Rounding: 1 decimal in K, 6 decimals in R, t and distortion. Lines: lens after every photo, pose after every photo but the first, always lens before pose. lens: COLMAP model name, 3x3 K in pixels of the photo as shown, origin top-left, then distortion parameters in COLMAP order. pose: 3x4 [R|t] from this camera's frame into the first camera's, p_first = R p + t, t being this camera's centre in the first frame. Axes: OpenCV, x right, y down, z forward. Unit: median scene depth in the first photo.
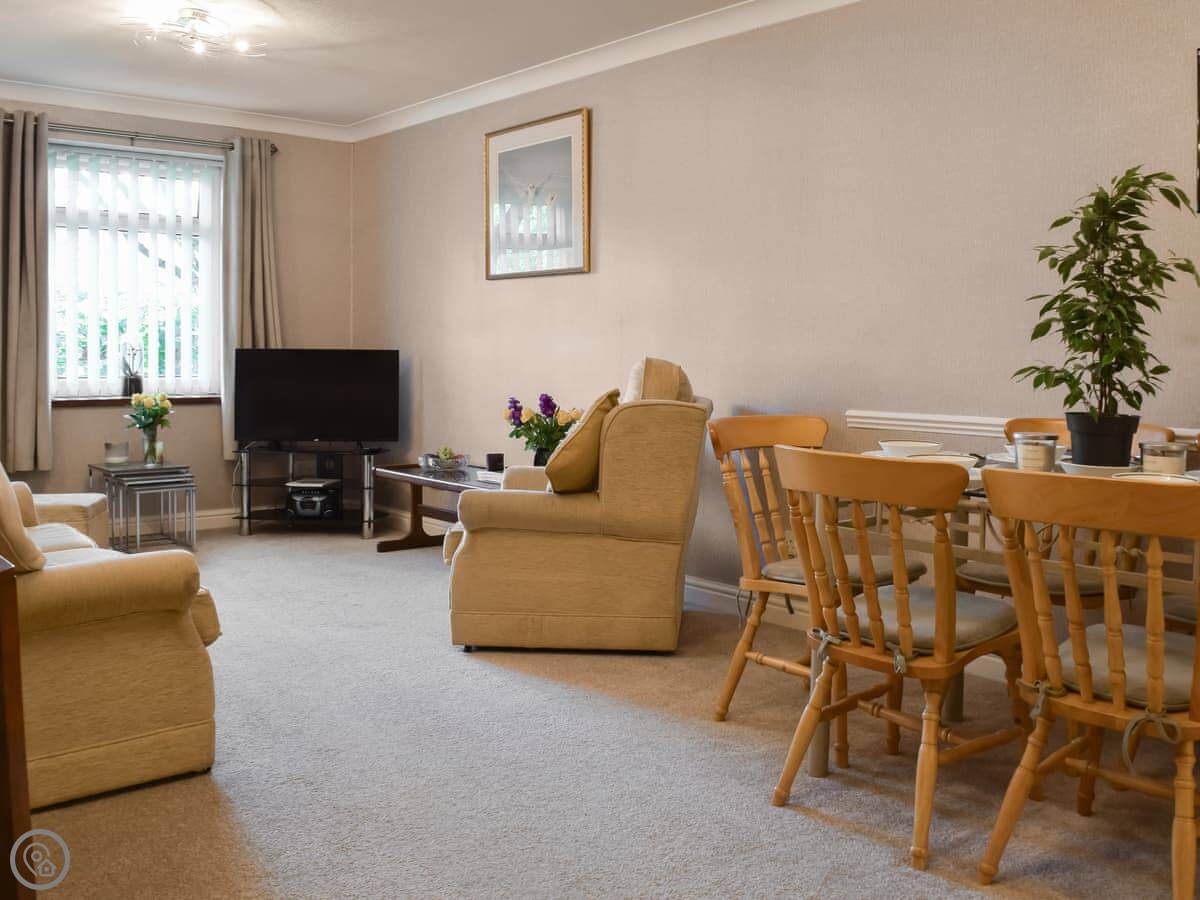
lens RADIAL K [[1085.9, 0, 602.2], [0, 1085.9, 419.5], [0, 0, 1]] dist [-0.047078, 0.009263]
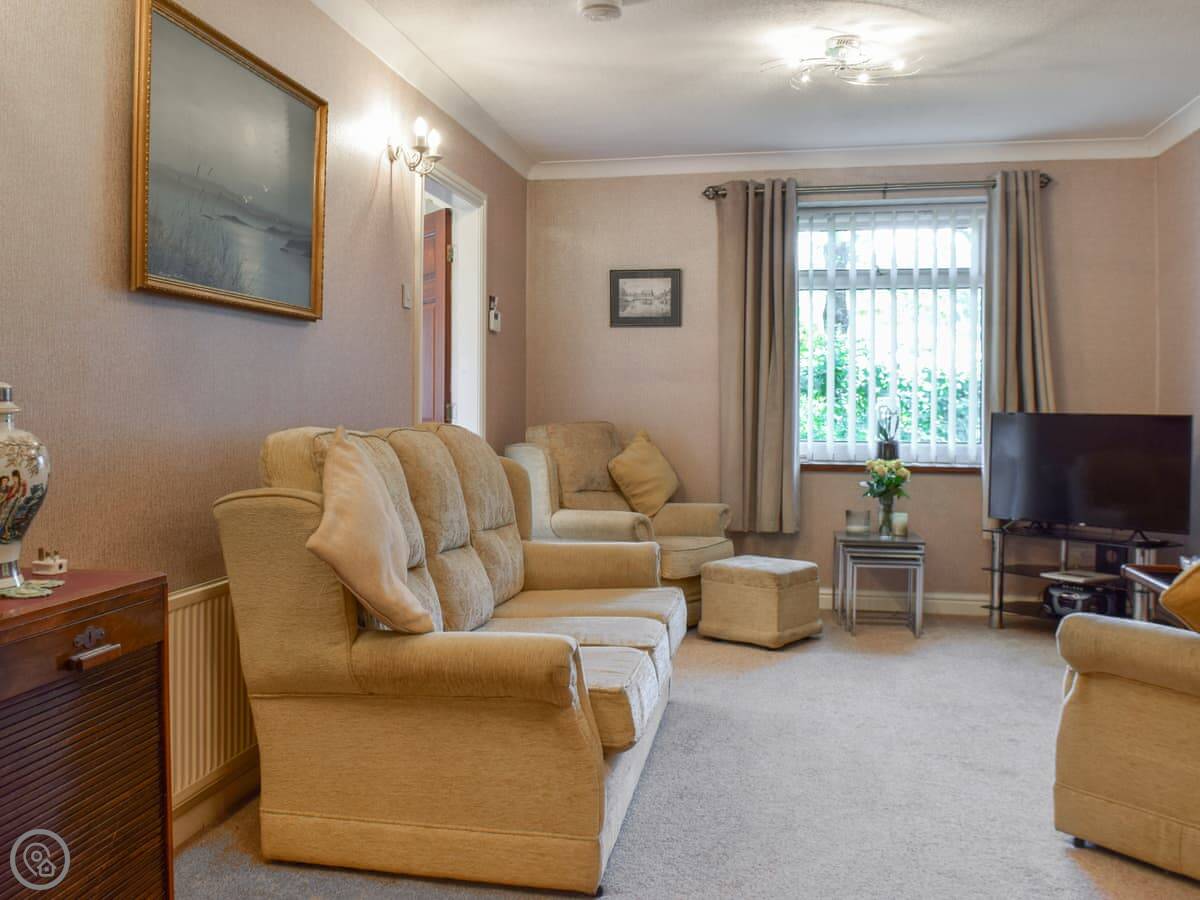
lens RADIAL K [[1085.9, 0, 602.2], [0, 1085.9, 419.5], [0, 0, 1]] dist [-0.047078, 0.009263]
pose [[0.618209, 0.006715, -0.785985, 0.160896], [-0.054398, 0.997931, -0.034261, -0.013671], [0.784129, 0.063937, 0.617295, 0.227094]]
